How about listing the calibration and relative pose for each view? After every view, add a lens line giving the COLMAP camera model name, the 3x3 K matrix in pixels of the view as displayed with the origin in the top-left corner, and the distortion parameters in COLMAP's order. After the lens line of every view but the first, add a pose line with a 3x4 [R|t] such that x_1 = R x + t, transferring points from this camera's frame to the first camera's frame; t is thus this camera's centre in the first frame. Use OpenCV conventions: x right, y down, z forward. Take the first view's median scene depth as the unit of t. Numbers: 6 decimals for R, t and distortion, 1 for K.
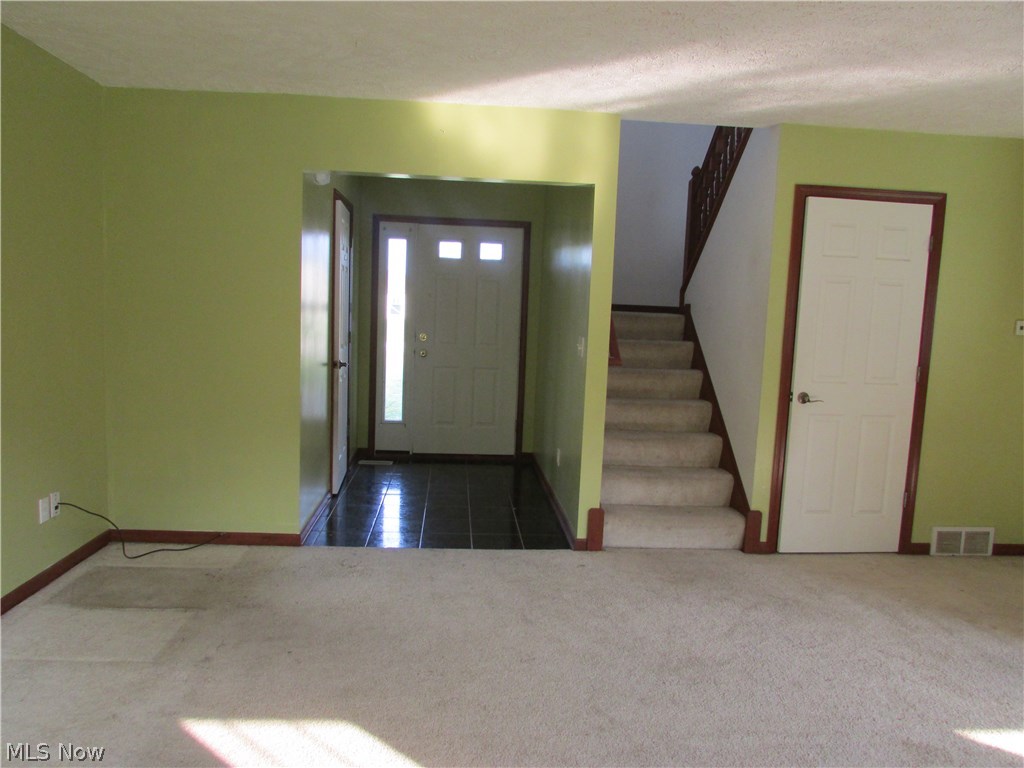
lens RADIAL K [[729.2, 0, 510.2], [0, 729.2, 387.8], [0, 0, 1]] dist [-0.027019, 0.006394]
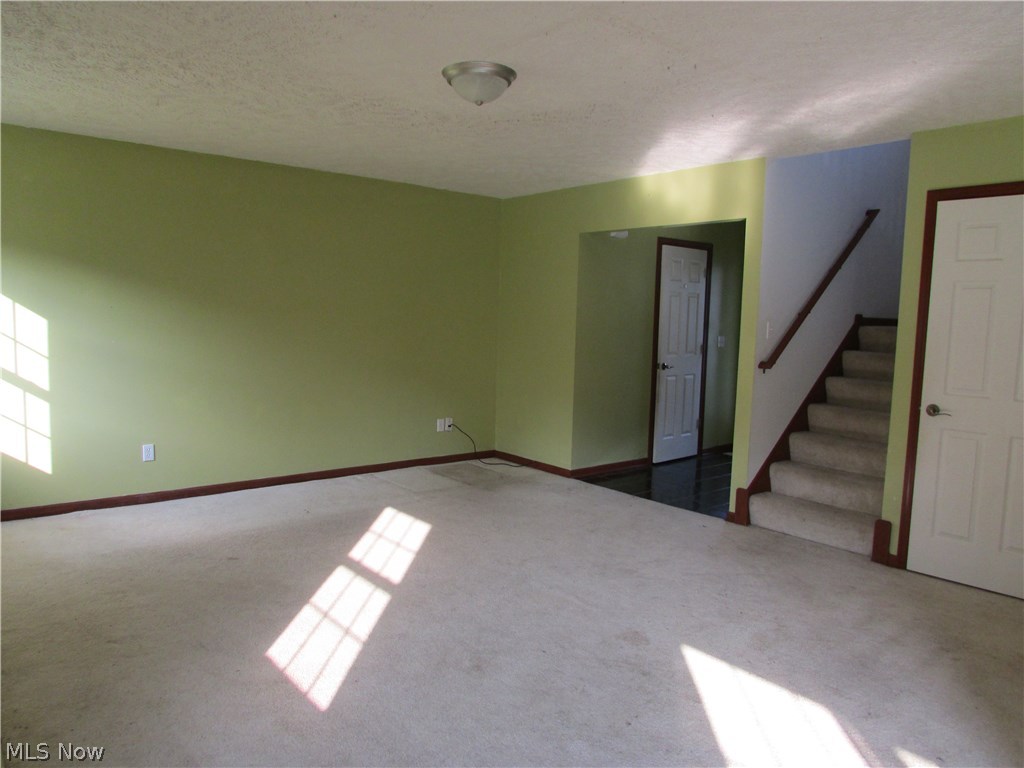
lens RADIAL K [[729.2, 0, 512.7], [0, 729.2, 381.8], [0, 0, 1]] dist [-0.027019, 0.006394]
pose [[0.582904, 0.052329, -0.810854, 0.854384], [-0.095425, 0.995427, -0.004357, 0.034029], [0.806918, 0.079915, 0.585232, -0.006076]]
